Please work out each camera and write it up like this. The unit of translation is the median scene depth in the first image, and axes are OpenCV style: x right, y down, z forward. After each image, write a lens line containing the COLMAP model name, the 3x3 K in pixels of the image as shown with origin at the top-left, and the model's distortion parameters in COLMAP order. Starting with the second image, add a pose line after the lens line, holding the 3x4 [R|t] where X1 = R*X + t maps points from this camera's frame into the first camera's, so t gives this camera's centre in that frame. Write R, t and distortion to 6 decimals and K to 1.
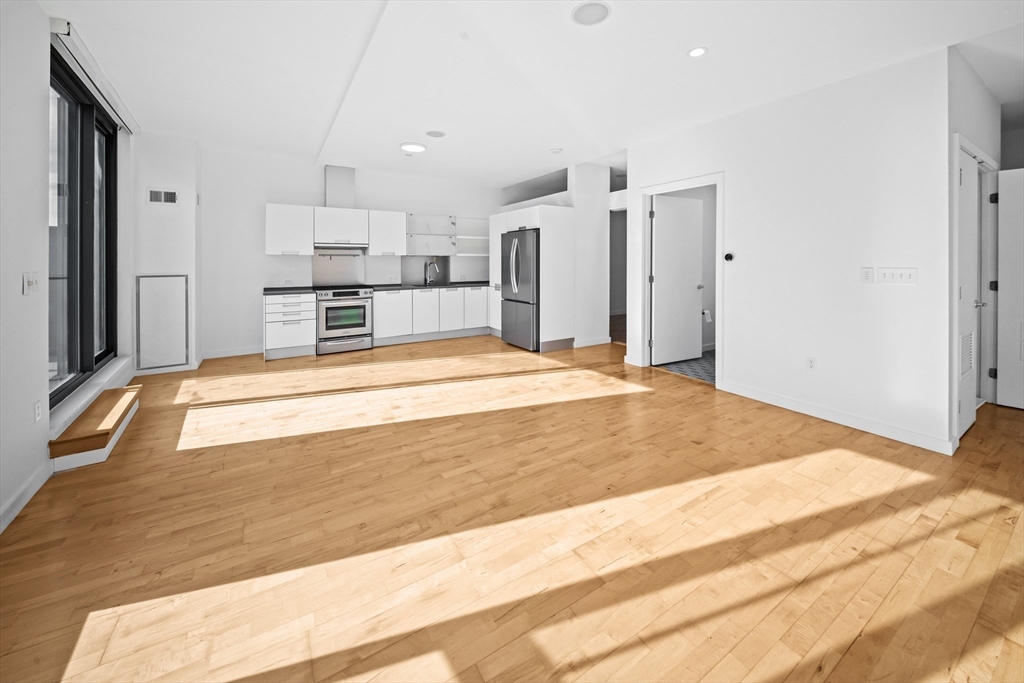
lens RADIAL K [[382.0, 0, 511.4], [0, 382.0, 260.7], [0, 0, 1]] dist [-0.007003, -0.000029]
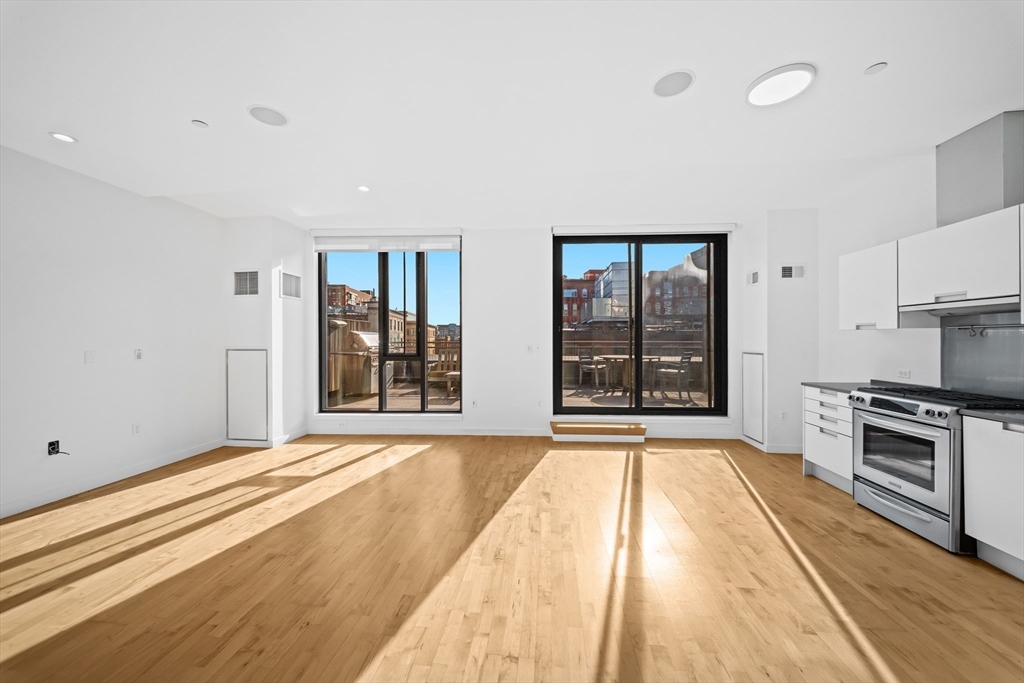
lens RADIAL K [[359.2, 0, 506.4], [0, 359.2, 335.6], [0, 0, 1]] dist [-0.000433, -0.002391]
pose [[-0.621824, -0.005044, -0.783141, 0.235933], [0.002146, 0.999965, -0.008145, -0.001430], [0.783154, -0.006745, -0.621791, 0.882640]]
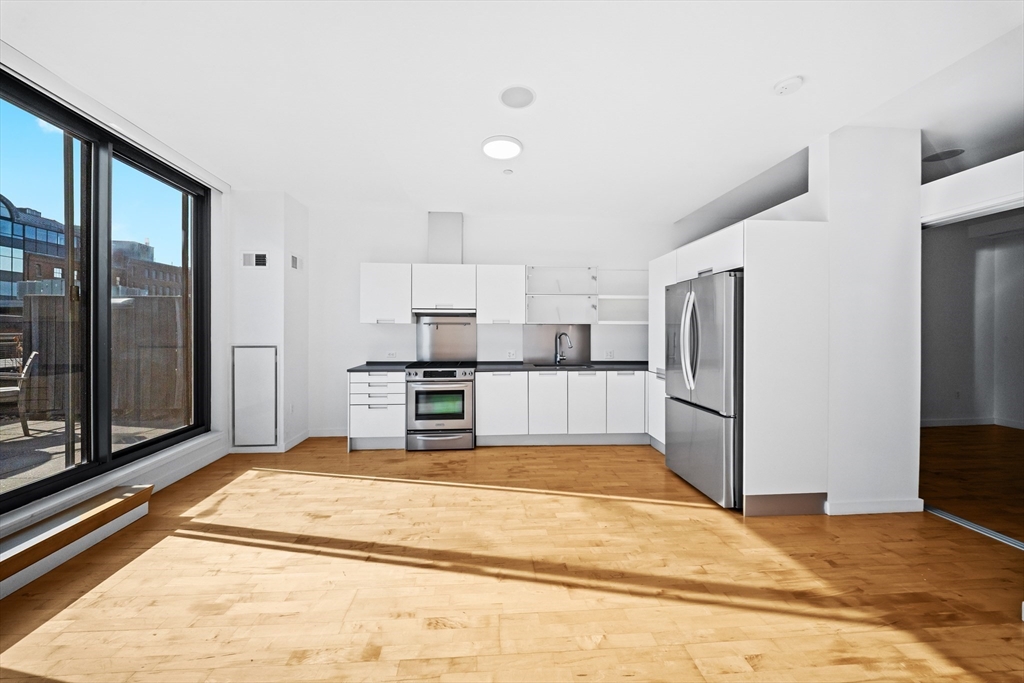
lens RADIAL K [[359.2, 0, 508.7], [0, 359.2, 329.7], [0, 0, 1]] dist [-0.000433, -0.002391]
pose [[0.882063, 0.003674, -0.471118, 0.023729], [-0.004589, 0.999989, -0.000793, -0.001935], [0.471110, 0.002861, 0.882070, 0.426888]]
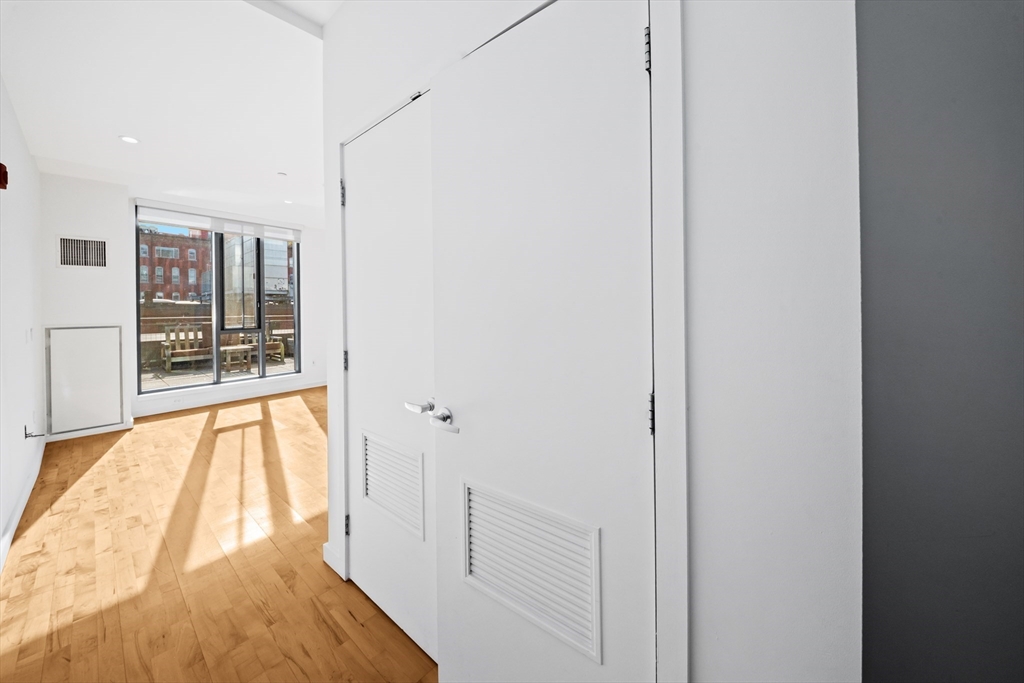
lens RADIAL K [[359.2, 0, 490.0], [0, 359.2, 307.1], [0, 0, 1]] dist [-0.000433, -0.002391]
pose [[0.284000, -0.010698, -0.958765, 0.884611], [0.009631, 0.999919, -0.008305, -0.005342], [0.958776, -0.006876, 0.284080, 0.498708]]
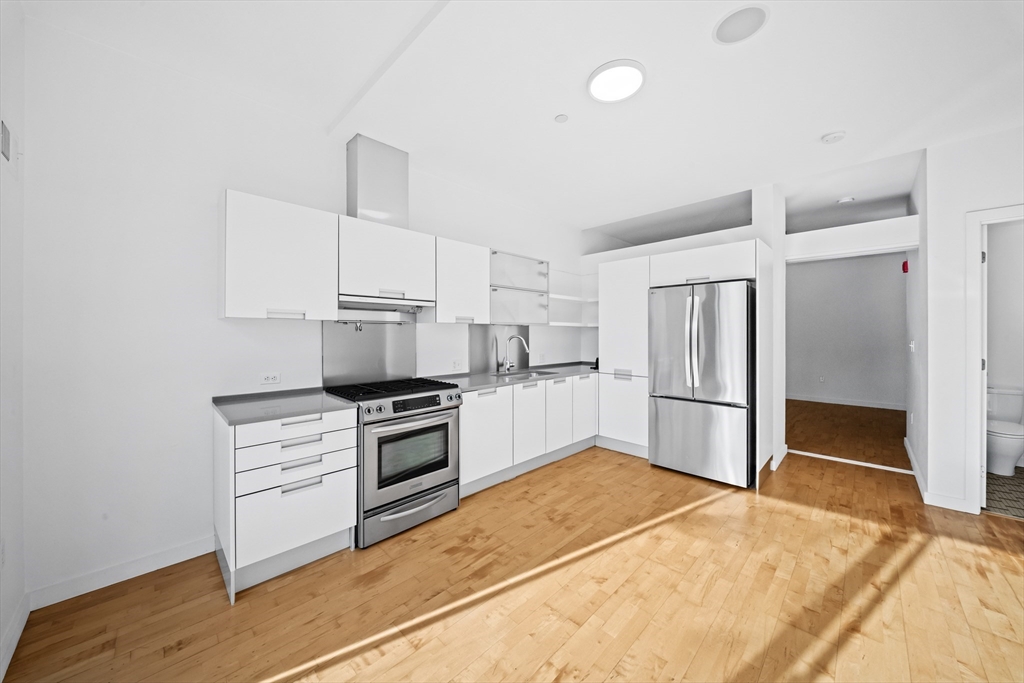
lens RADIAL K [[359.2, 0, 507.1], [0, 359.2, 330.7], [0, 0, 1]] dist [-0.000433, -0.002391]
pose [[0.973072, 0.003512, 0.230476, -0.420614], [-0.001703, 0.999966, -0.008045, 0.000752], [-0.230496, 0.007436, 0.973045, 0.535736]]
